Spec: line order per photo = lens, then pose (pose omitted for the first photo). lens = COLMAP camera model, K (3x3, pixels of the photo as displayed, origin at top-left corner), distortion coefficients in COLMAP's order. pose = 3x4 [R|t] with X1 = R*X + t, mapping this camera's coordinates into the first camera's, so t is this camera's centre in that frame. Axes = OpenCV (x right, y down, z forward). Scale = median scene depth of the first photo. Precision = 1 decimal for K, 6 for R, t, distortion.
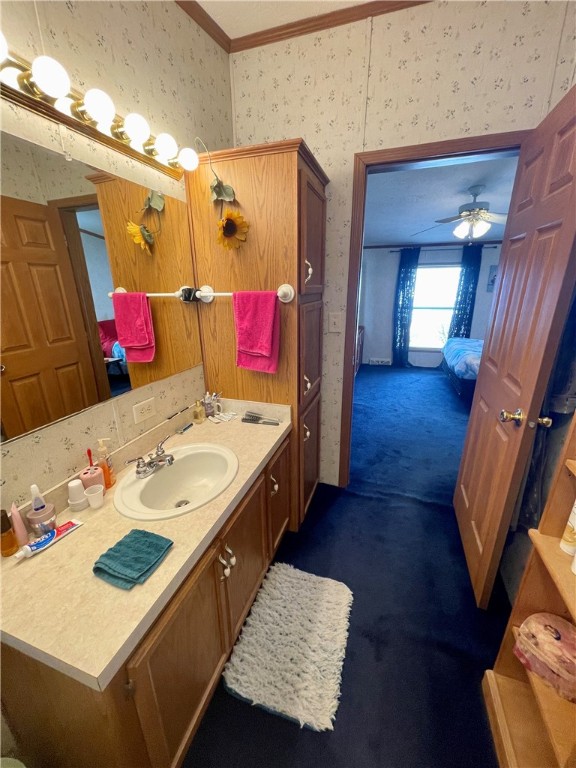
lens RADIAL K [[309.9, 0, 290.5], [0, 309.9, 383.9], [0, 0, 1]] dist [-0.003450, -0.000276]
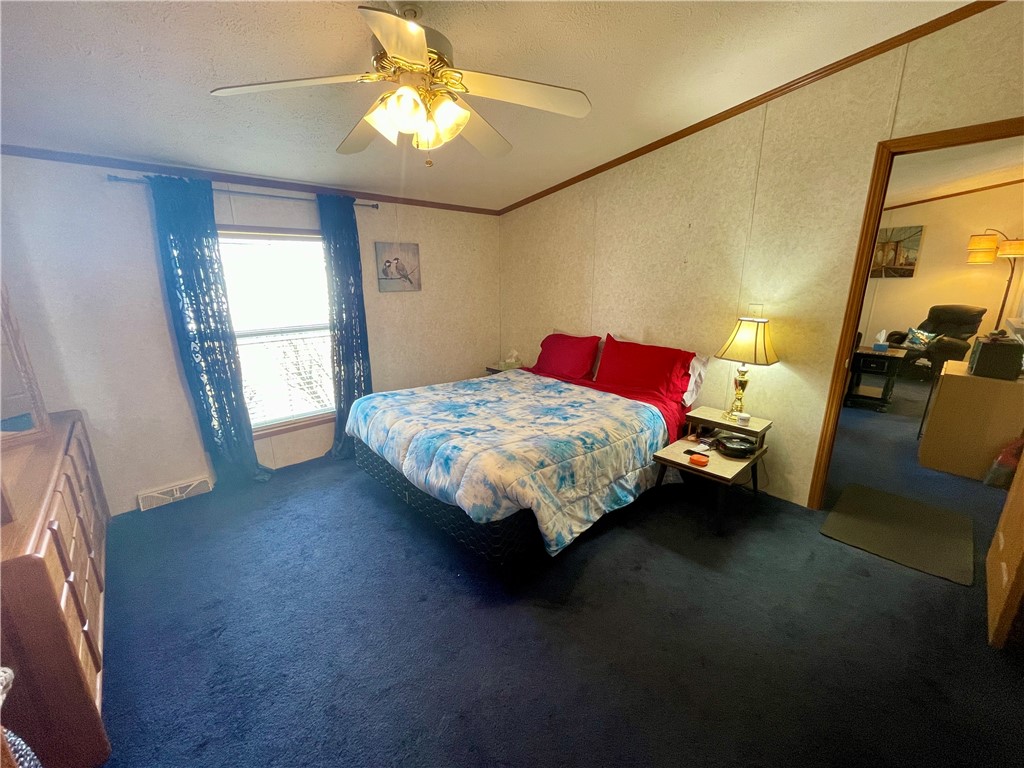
lens RADIAL K [[413.3, 0, 515.3], [0, 413.3, 378.9], [0, 0, 1]] dist [-0.003450, -0.000276]
pose [[0.485789, -0.212424, 0.847871, 0.118025], [0.260894, 0.961041, 0.091297, -0.152970], [-0.834232, 0.176854, 0.522283, 0.454888]]
